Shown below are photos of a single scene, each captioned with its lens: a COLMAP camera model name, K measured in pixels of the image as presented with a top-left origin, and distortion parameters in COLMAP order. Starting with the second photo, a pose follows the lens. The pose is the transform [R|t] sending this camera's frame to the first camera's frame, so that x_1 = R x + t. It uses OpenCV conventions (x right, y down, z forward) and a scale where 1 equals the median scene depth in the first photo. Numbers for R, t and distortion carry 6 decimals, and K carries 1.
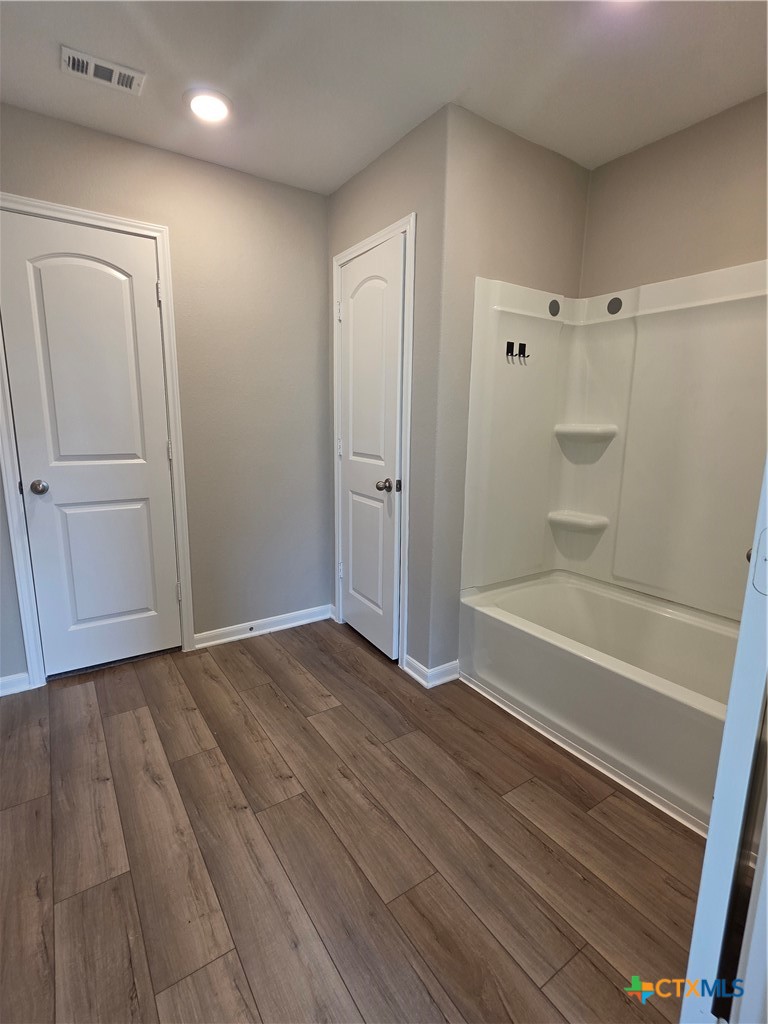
lens RADIAL K [[499.7, 0, 381.4], [0, 499.7, 511.7], [0, 0, 1]] dist [0.002601, 0.001387]
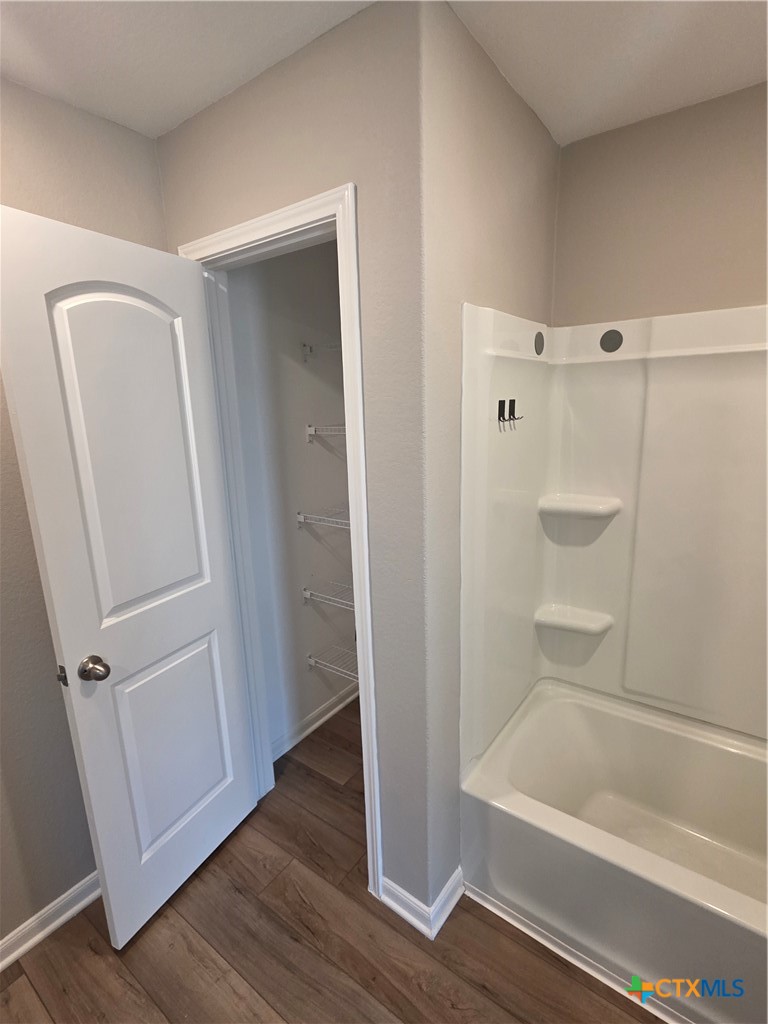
lens RADIAL K [[499.7, 0, 381.4], [0, 499.7, 511.7], [0, 0, 1]] dist [0.002601, 0.001387]
pose [[0.937789, -0.116850, 0.326952, -0.122034], [0.106832, 0.993093, 0.048501, -0.243736], [-0.330362, -0.010555, 0.943795, 0.433686]]
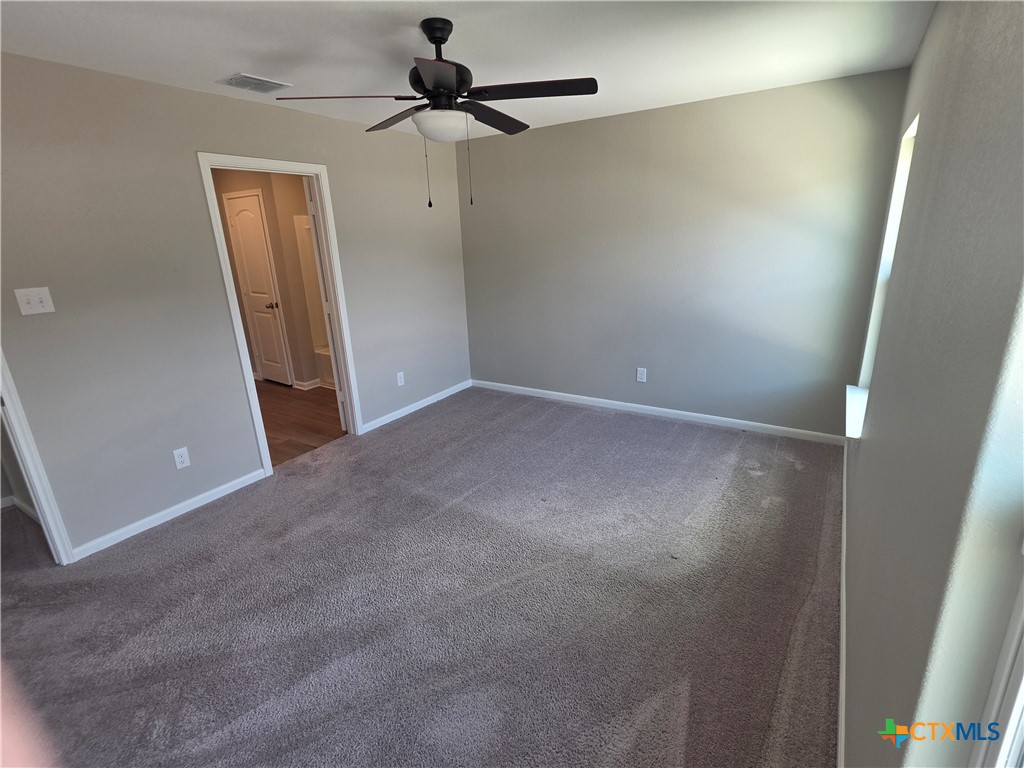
lens RADIAL K [[499.7, 0, 512.0], [0, 499.7, 383.0], [0, 0, 1]] dist [0.002601, 0.001387]
pose [[0.914633, -0.161621, 0.370573, 0.119367], [0.123216, 0.984446, 0.125238, 0.149672], [-0.385050, -0.068886, 0.920321, -1.596213]]
